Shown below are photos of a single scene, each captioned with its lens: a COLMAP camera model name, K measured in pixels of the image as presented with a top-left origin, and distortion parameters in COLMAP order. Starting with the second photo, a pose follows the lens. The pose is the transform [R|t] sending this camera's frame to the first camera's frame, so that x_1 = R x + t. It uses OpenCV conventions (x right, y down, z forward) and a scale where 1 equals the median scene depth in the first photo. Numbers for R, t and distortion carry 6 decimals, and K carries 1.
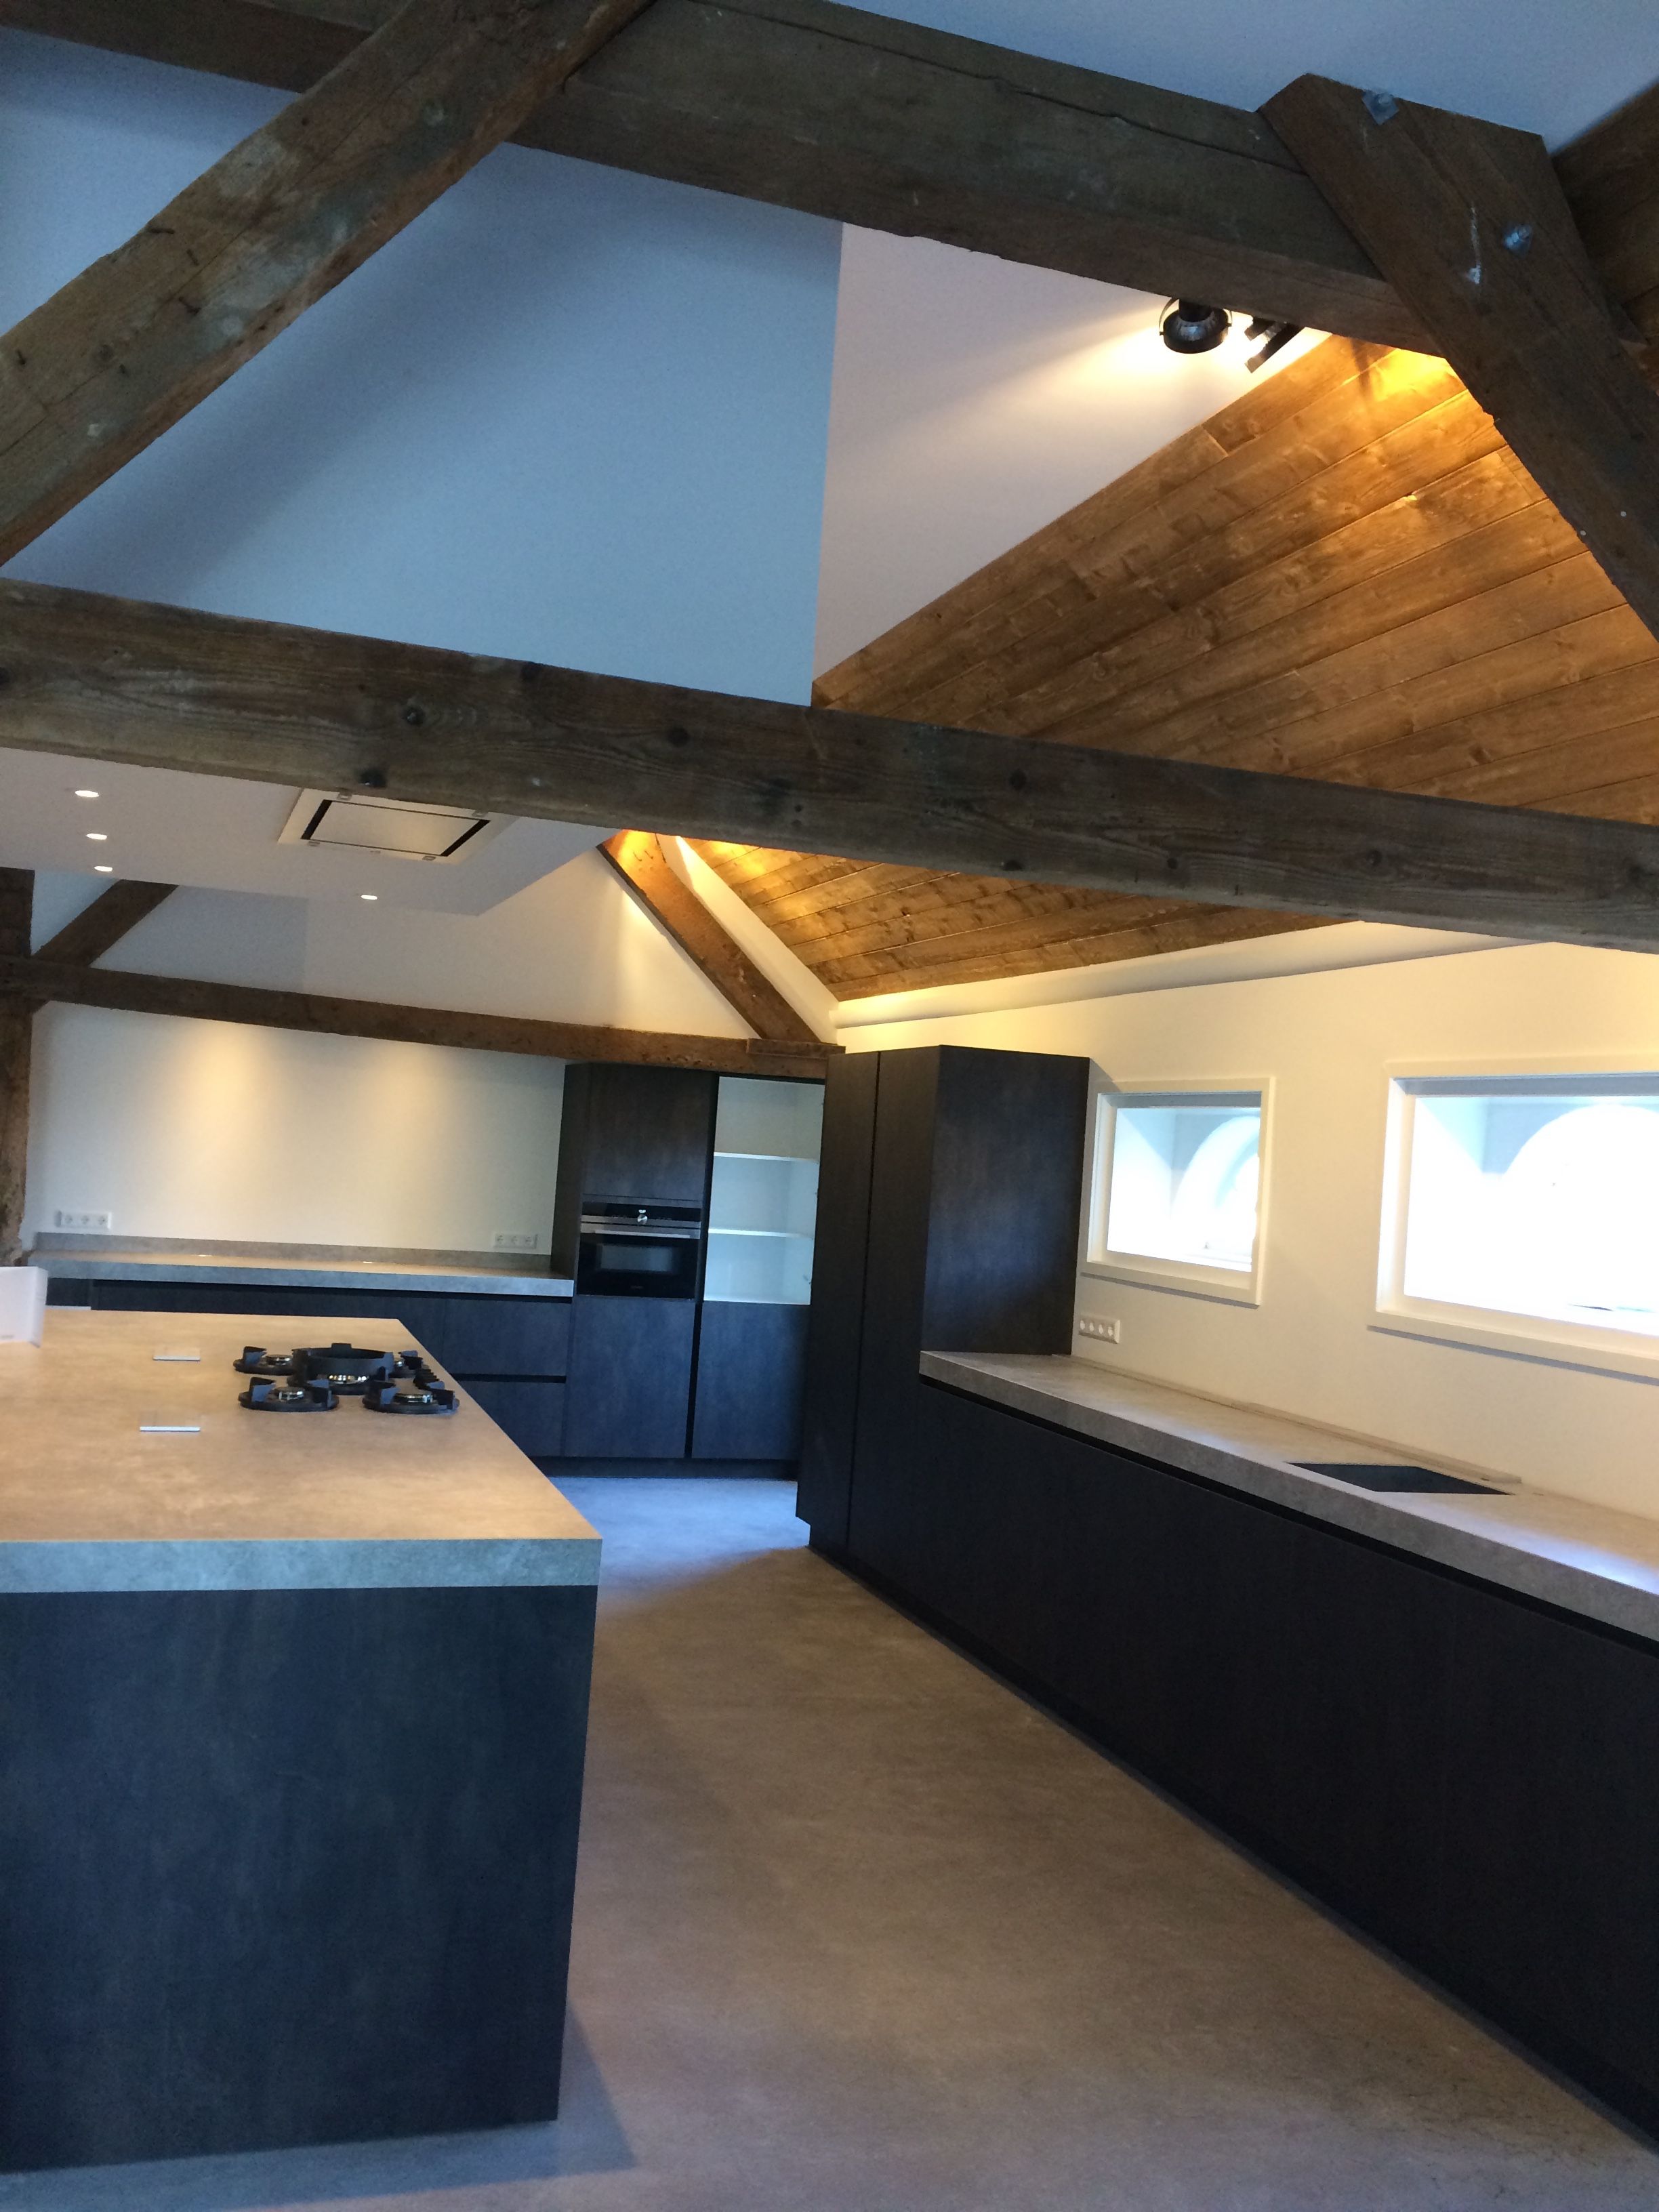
lens RADIAL K [[1920.3, 0, 829.5], [0, 1920.3, 1106.0], [0, 0, 1]] dist [0.171056, -0.295196]
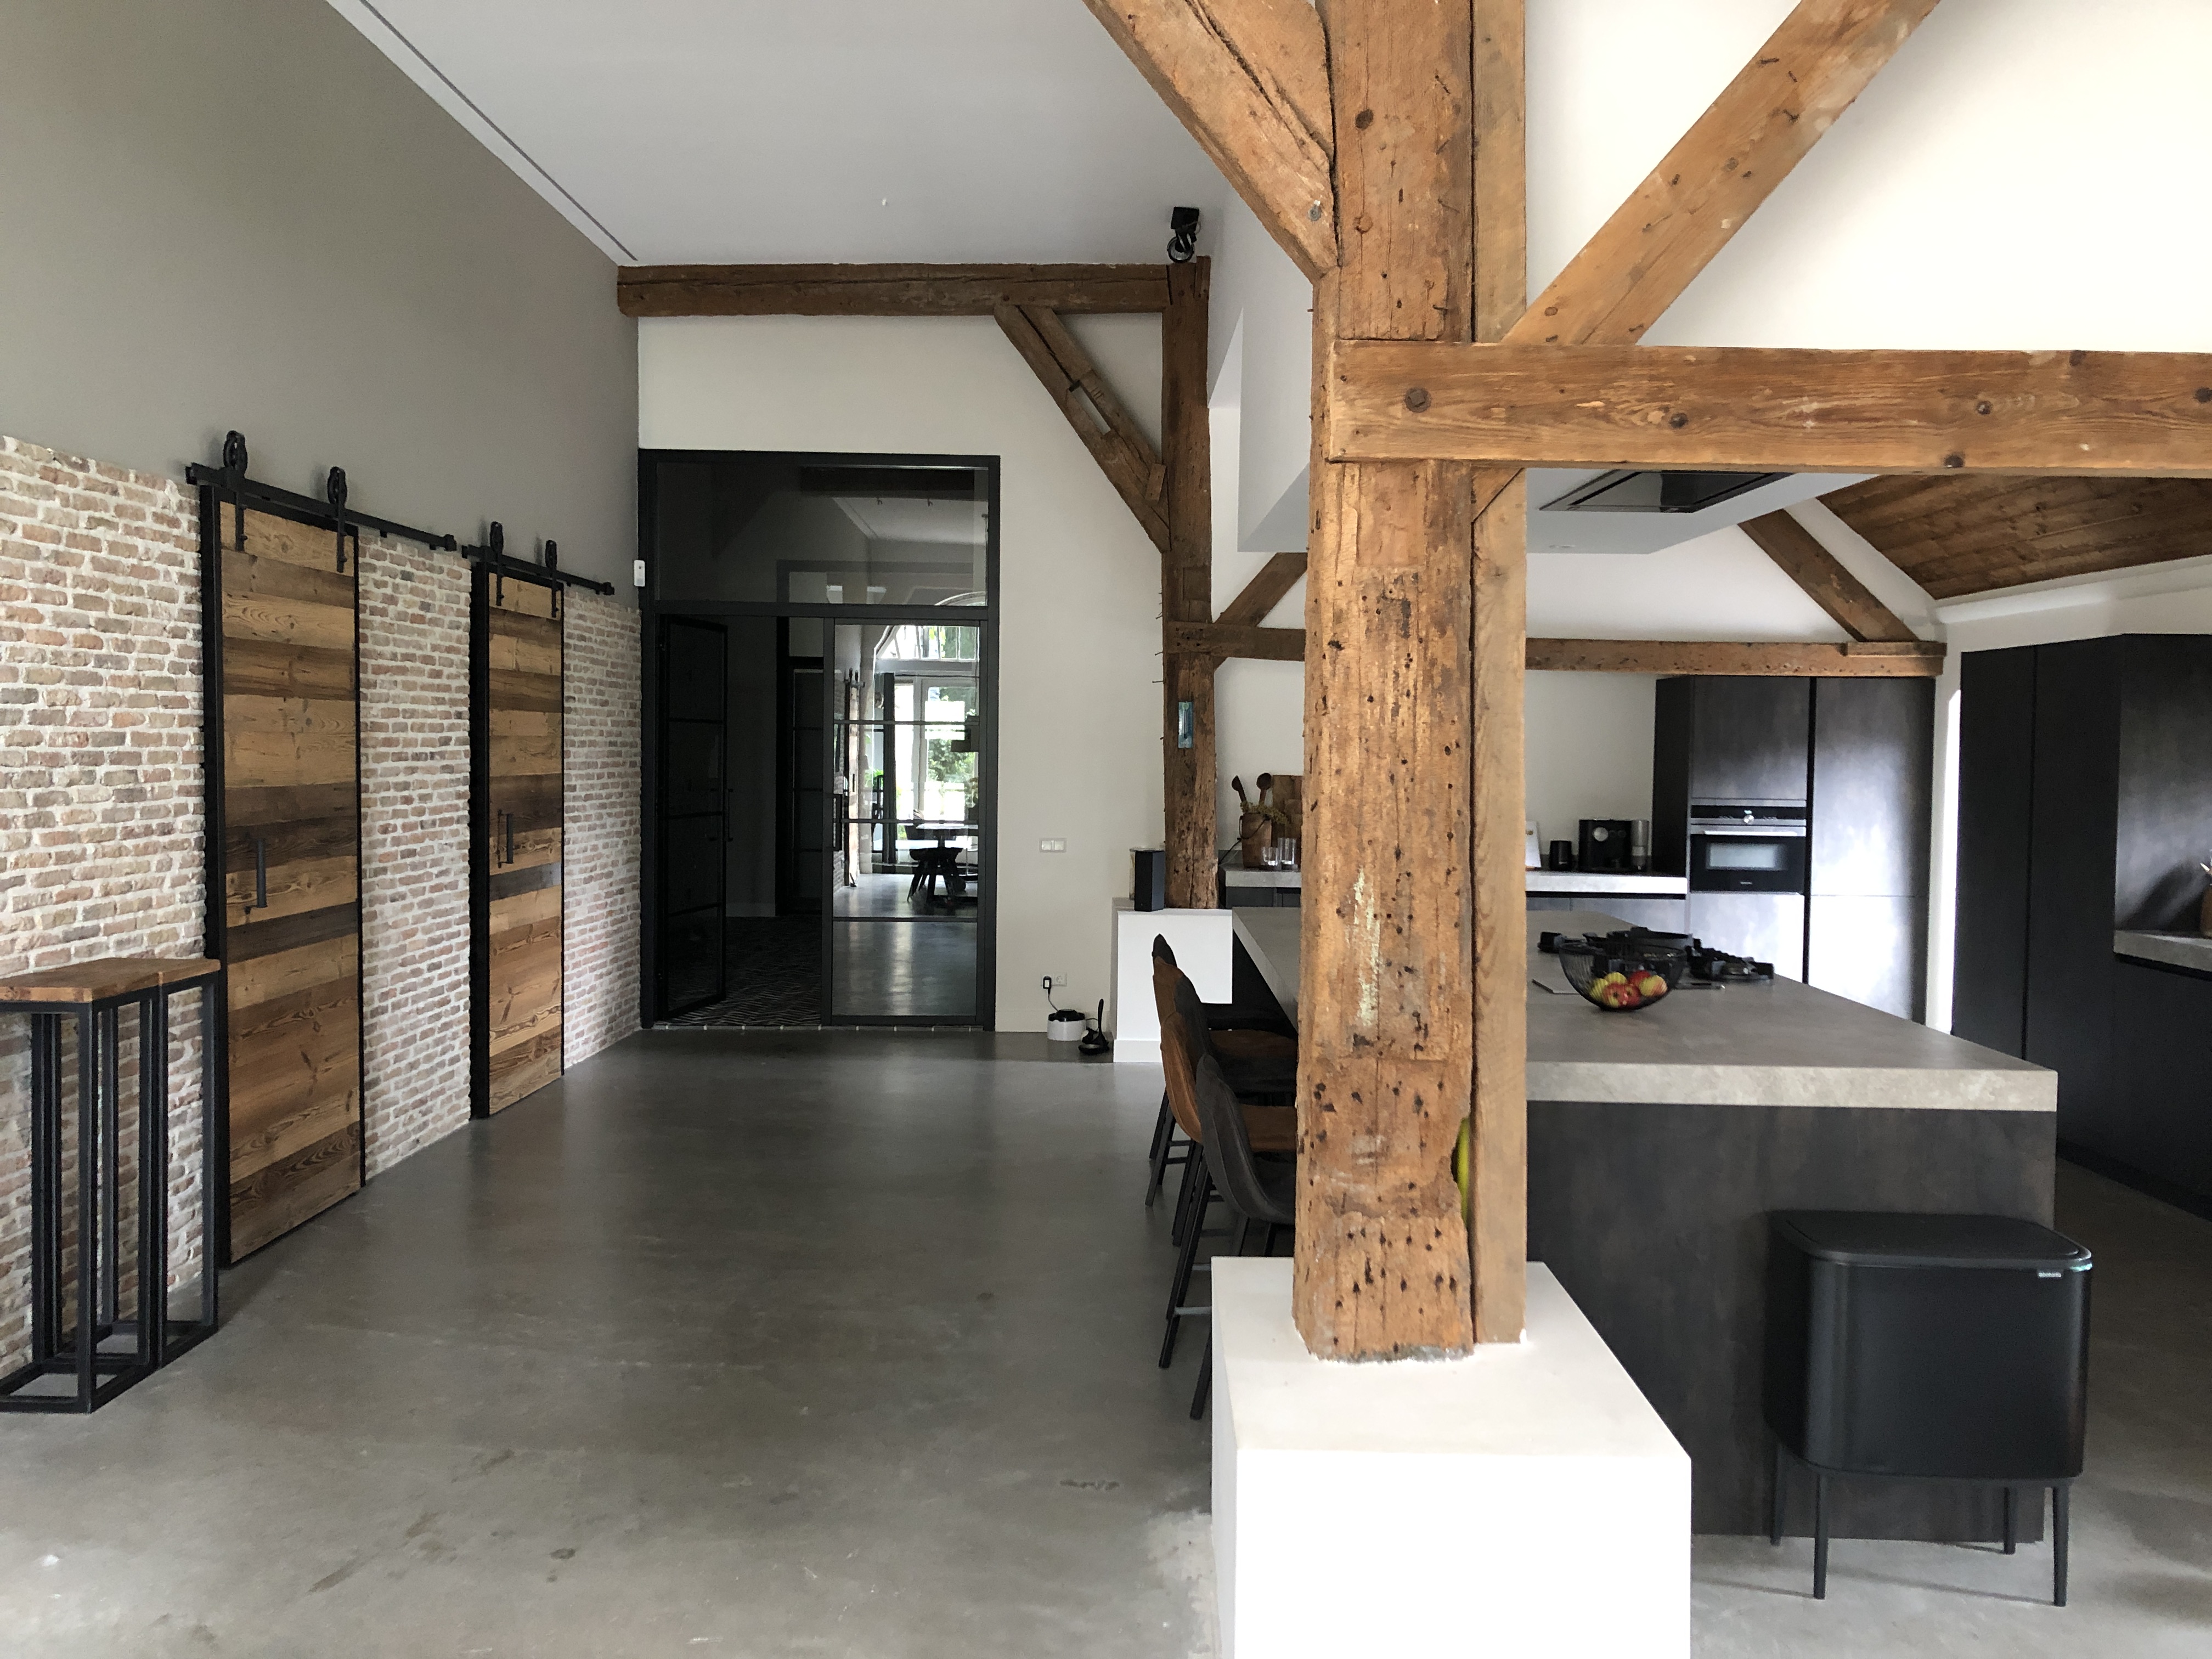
lens RADIAL K [[1831.4, 0, 1106.0], [0, 1831.4, 829.5], [0, 0, 1]] dist [-0.003444, 0.013383]
pose [[0.938417, -0.042647, -0.342864, -0.346545], [0.062018, 0.997027, 0.045727, -0.017835], [0.339894, -0.064175, 0.938272, -0.314663]]
